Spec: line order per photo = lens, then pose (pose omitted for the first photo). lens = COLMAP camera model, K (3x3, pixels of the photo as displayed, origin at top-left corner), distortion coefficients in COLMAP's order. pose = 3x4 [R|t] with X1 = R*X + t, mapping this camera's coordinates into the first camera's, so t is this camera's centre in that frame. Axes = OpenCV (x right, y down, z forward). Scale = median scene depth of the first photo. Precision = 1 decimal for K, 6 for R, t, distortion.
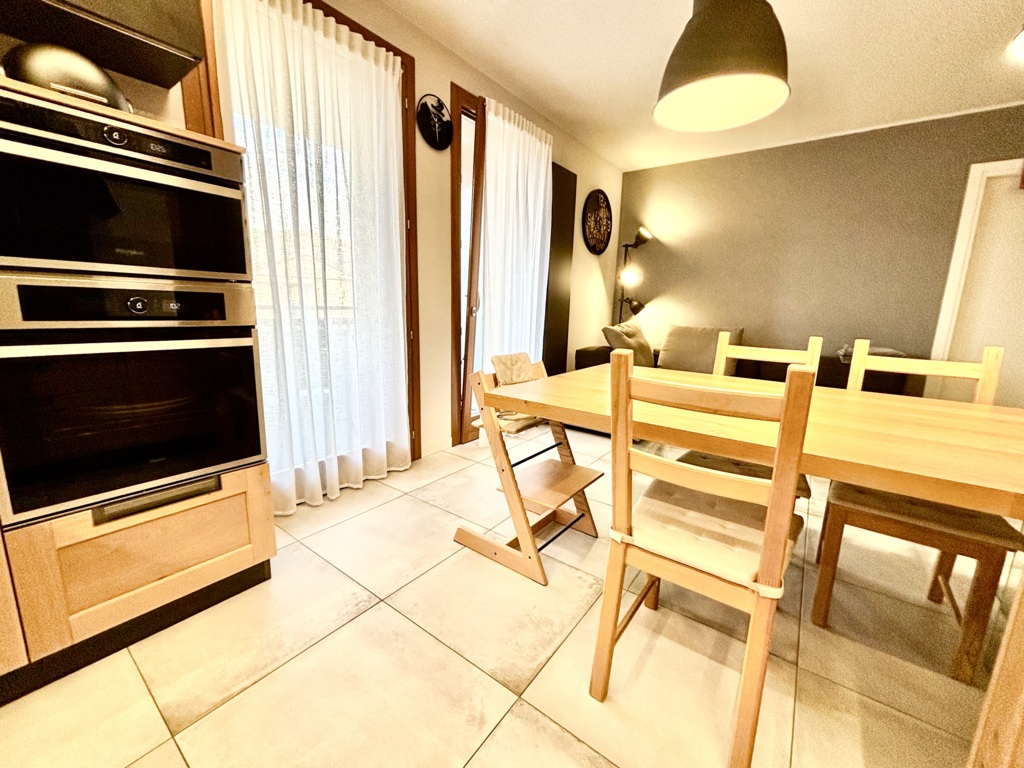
lens RADIAL K [[412.2, 0, 510.2], [0, 412.2, 378.8], [0, 0, 1]] dist [-0.003492, -0.000013]
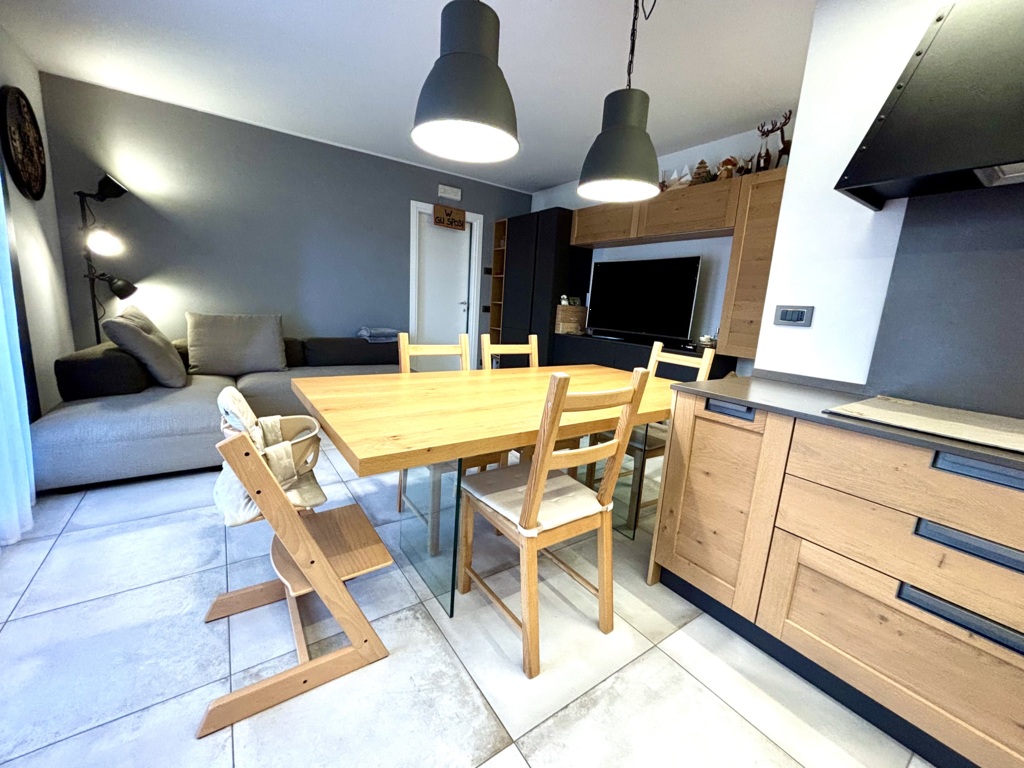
lens RADIAL K [[412.2, 0, 509.3], [0, 412.2, 379.0], [0, 0, 1]] dist [-0.003492, -0.000013]
pose [[0.315812, -0.178176, 0.931942, -0.252565], [0.116437, 0.982064, 0.148301, -0.071590], [-0.941650, 0.061677, 0.330894, 0.221669]]
